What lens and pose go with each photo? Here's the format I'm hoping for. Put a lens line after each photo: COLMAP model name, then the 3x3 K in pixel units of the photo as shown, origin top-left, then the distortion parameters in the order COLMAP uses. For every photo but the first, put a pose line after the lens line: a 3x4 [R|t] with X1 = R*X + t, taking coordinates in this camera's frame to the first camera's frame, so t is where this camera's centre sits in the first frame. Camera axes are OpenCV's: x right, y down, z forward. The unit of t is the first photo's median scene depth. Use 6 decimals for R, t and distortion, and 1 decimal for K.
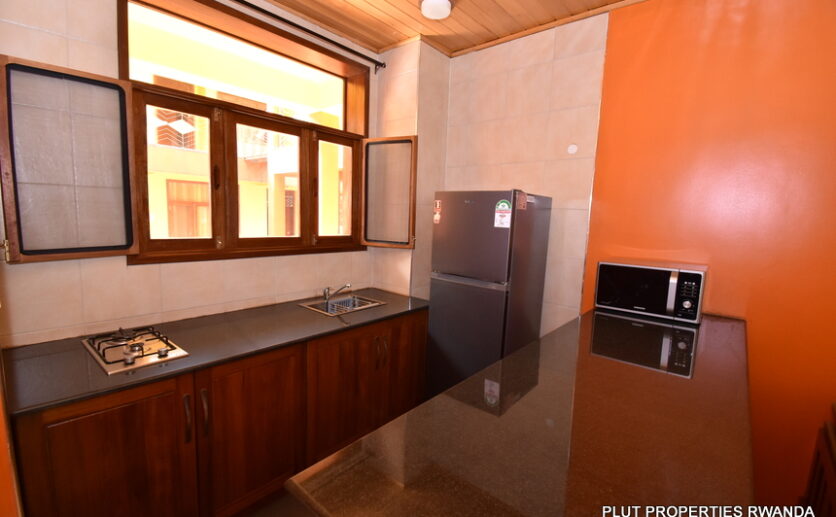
lens RADIAL K [[374.1, 0, 415.0], [0, 374.1, 259.7], [0, 0, 1]] dist [-0.024800, -0.001979]
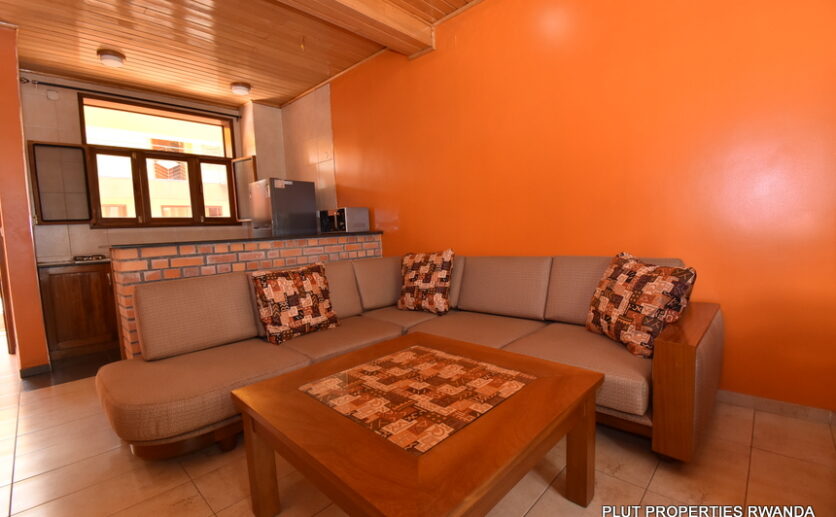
lens RADIAL K [[374.1, 0, 419.7], [0, 374.1, 258.4], [0, 0, 1]] dist [-0.024800, -0.001979]
pose [[0.995893, -0.079078, -0.044092, 0.983688], [0.077085, 0.995999, -0.045217, 0.350207], [0.047491, 0.041633, 0.998004, -0.837823]]
